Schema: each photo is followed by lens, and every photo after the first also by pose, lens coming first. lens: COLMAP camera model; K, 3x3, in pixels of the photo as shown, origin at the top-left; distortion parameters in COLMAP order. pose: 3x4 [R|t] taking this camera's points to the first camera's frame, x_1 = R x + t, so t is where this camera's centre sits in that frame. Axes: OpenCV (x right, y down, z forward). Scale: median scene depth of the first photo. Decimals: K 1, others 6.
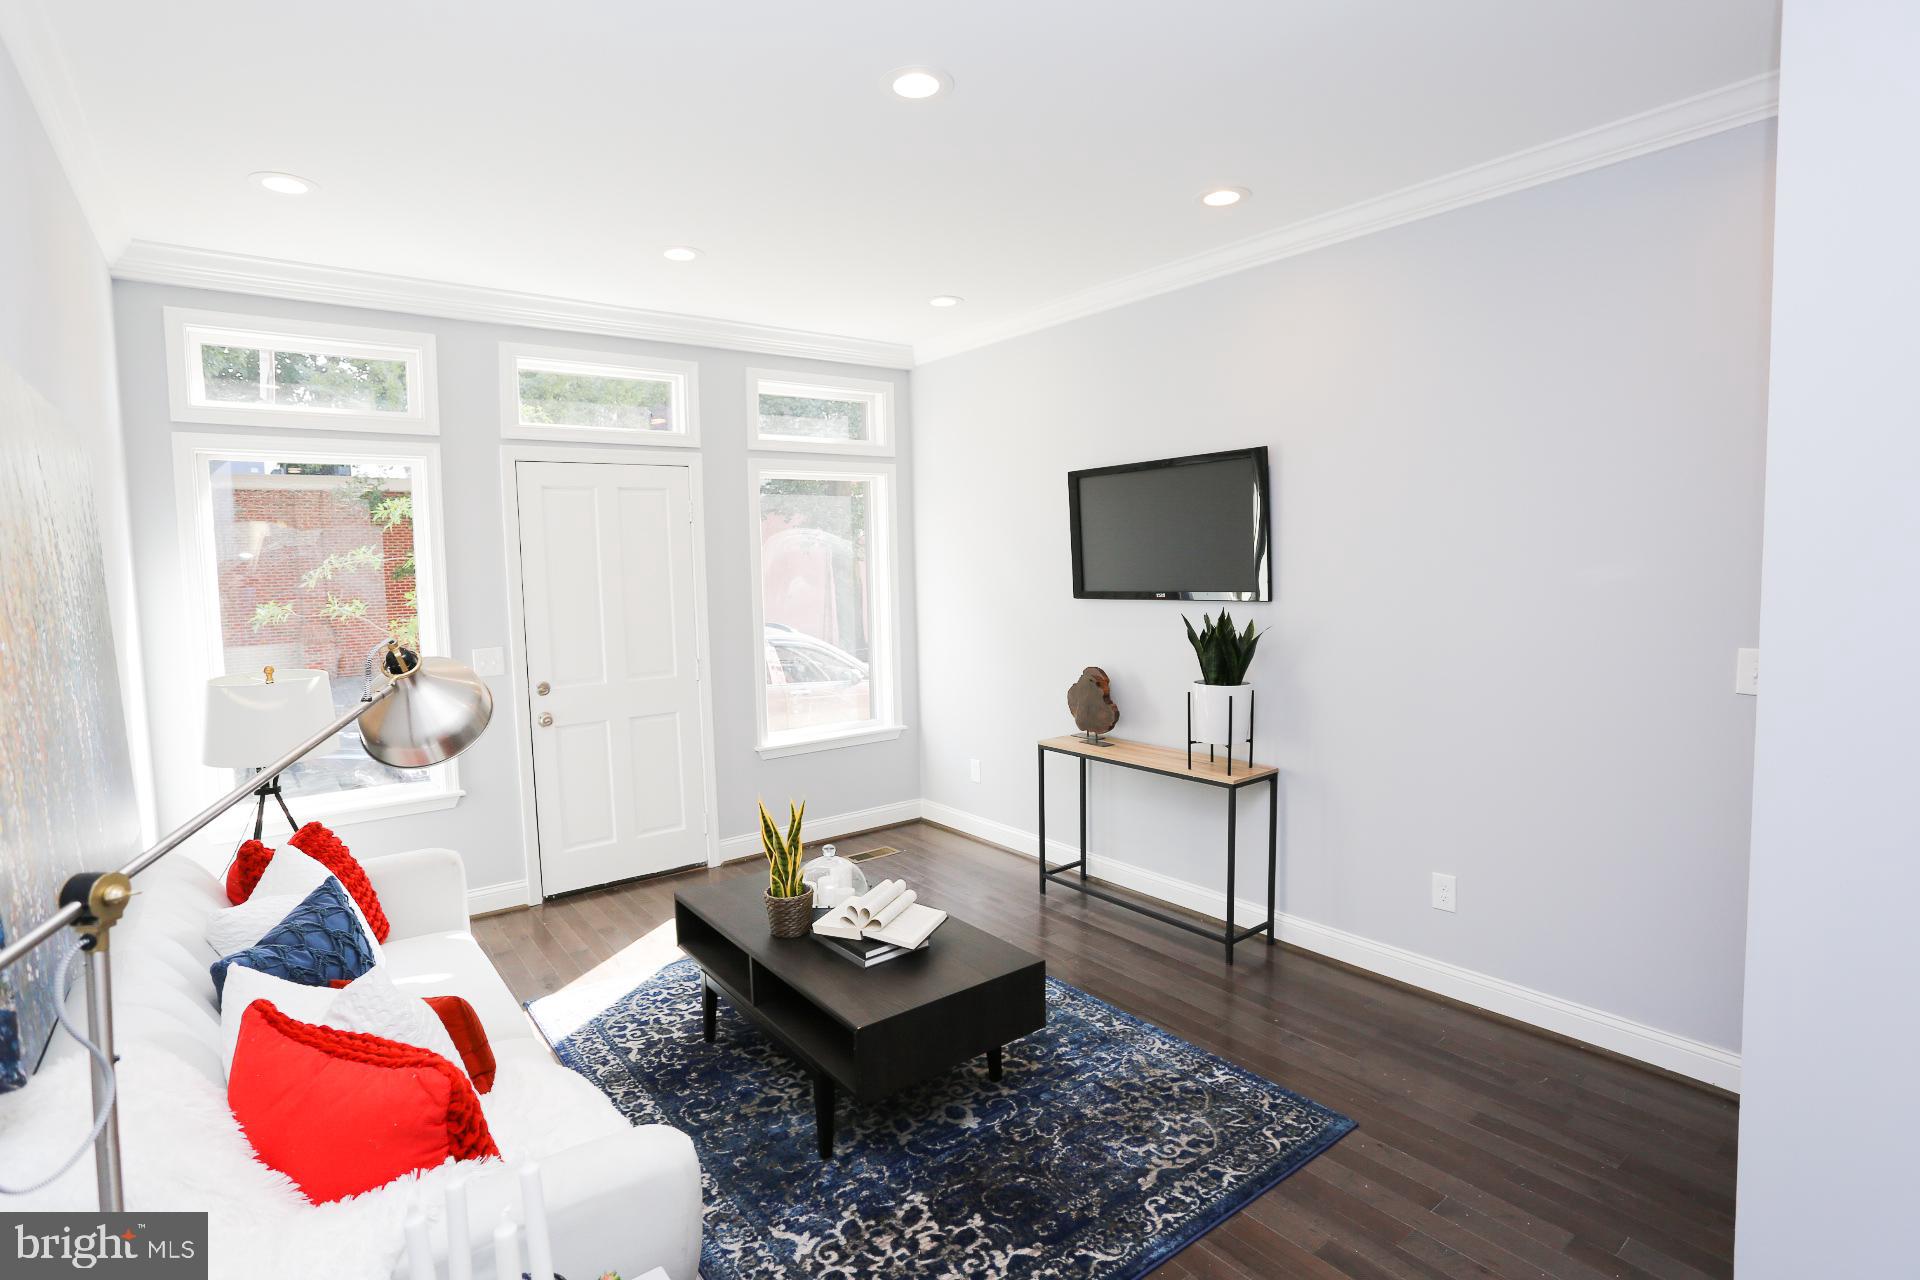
lens RADIAL K [[903.1, 0, 904.4], [0, 903.1, 678.3], [0, 0, 1]] dist [-0.136811, 0.051635]
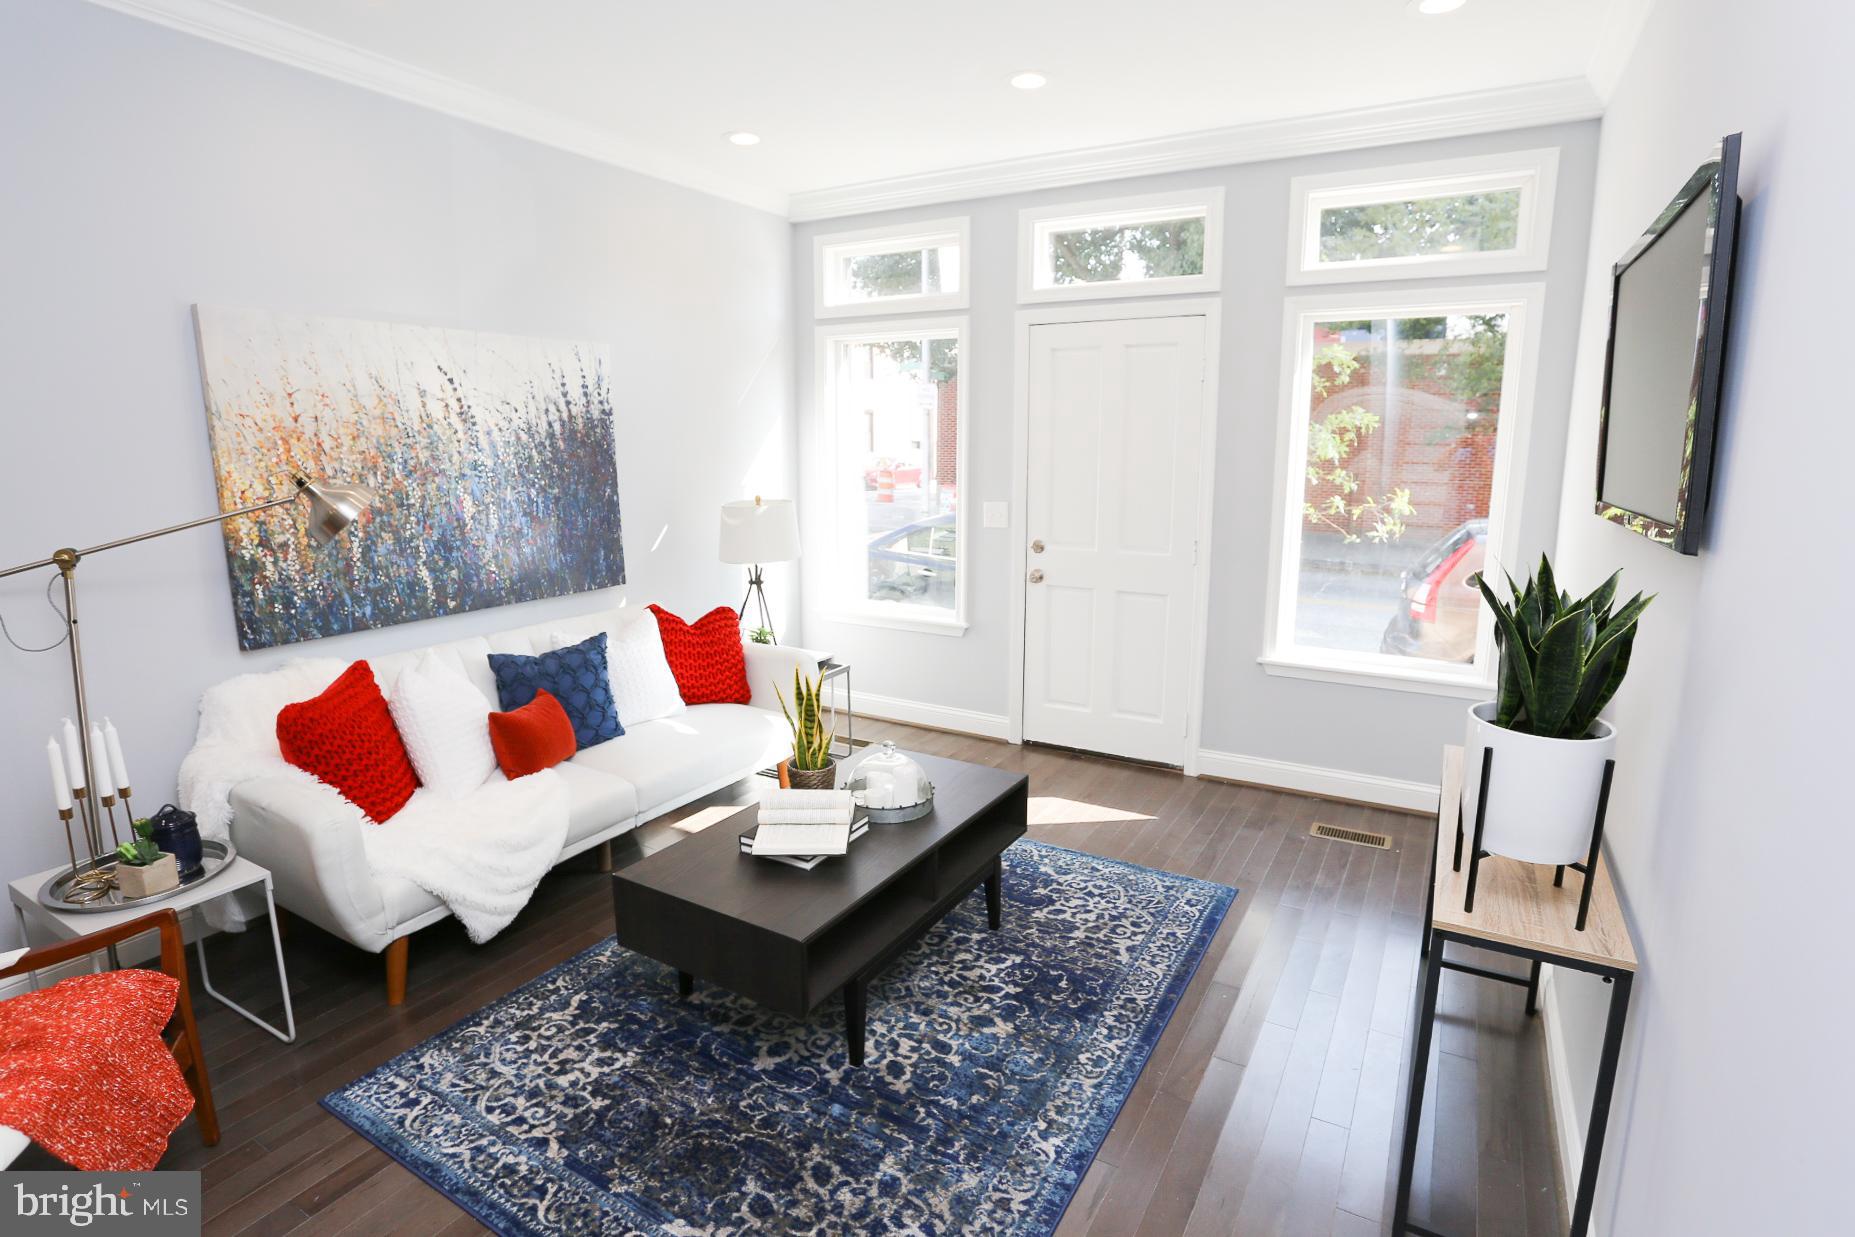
lens RADIAL K [[905.8, 0, 916.6], [0, 905.8, 609.0], [0, 0, 1]] dist [-0.072859, 0.033821]
pose [[0.401765, 0.195844, -0.894556, 0.507854], [-0.120148, 0.979692, 0.160522, -0.070057], [0.907827, 0.042987, 0.417136, 0.429892]]
